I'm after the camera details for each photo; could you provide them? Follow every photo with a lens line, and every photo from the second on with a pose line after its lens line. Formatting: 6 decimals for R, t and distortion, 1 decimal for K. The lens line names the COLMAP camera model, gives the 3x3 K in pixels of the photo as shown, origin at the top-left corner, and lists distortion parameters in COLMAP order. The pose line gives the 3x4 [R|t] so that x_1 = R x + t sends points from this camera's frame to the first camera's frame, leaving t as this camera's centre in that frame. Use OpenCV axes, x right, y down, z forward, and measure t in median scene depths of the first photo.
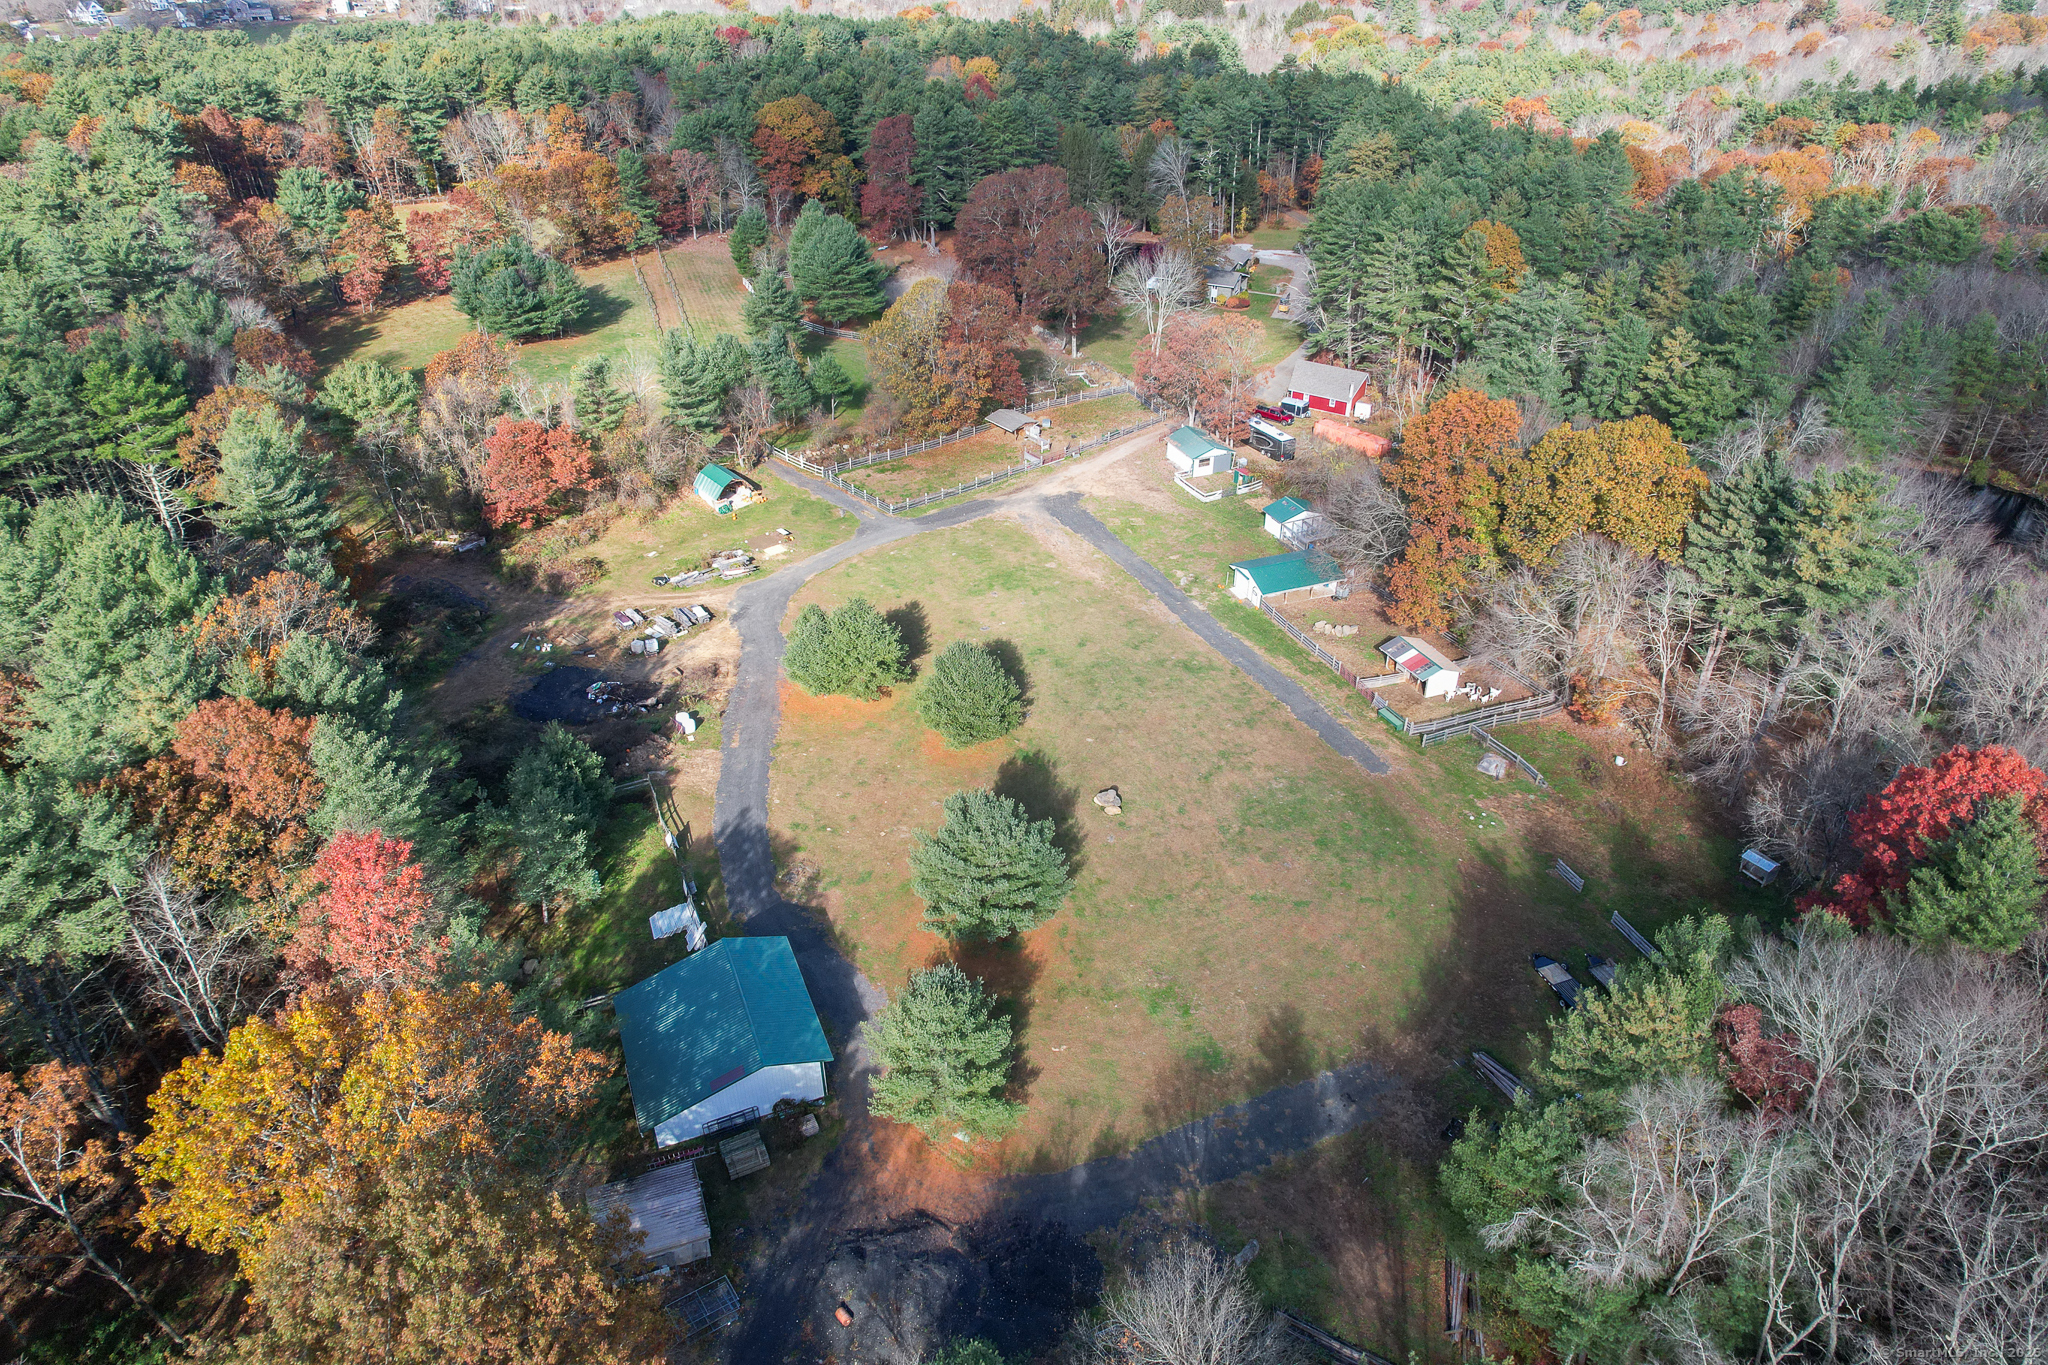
lens RADIAL K [[1275.7, 0, 1024.0], [0, 1275.7, 682.5], [0, 0, 1]] dist [-0.091987, 0.067235]
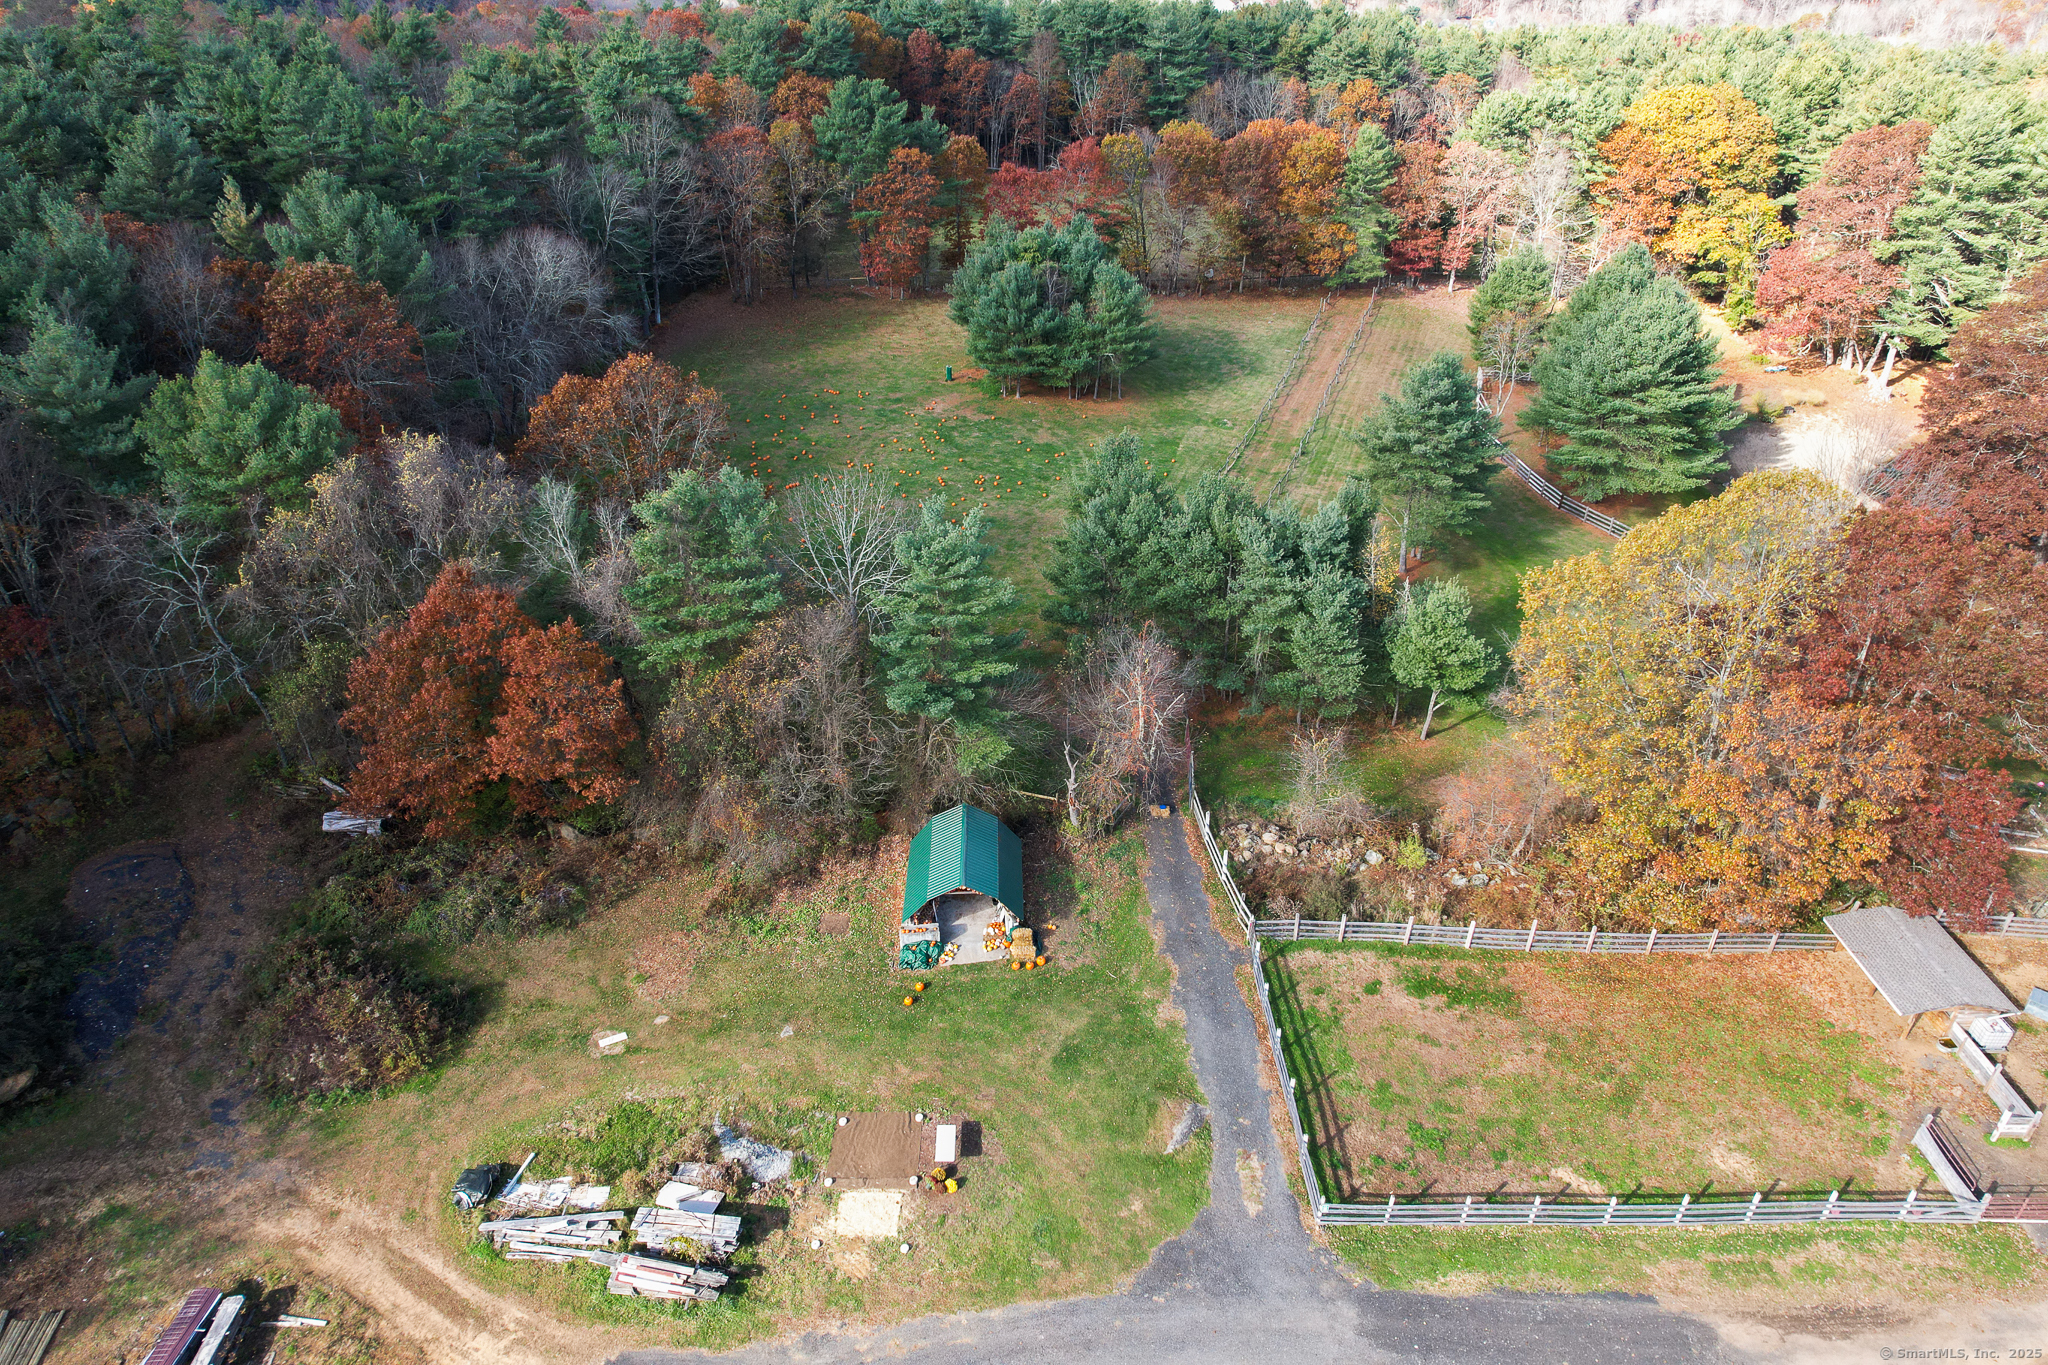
lens RADIAL K [[1275.7, 0, 1024.0], [0, 1275.7, 682.5], [0, 0, 1]] dist [-0.091987, 0.067235]
pose [[0.768036, 0.326264, -0.551064, -0.023604], [-0.350971, 0.934201, 0.063945, -0.147288], [0.535667, 0.144296, 0.832009, 0.426592]]
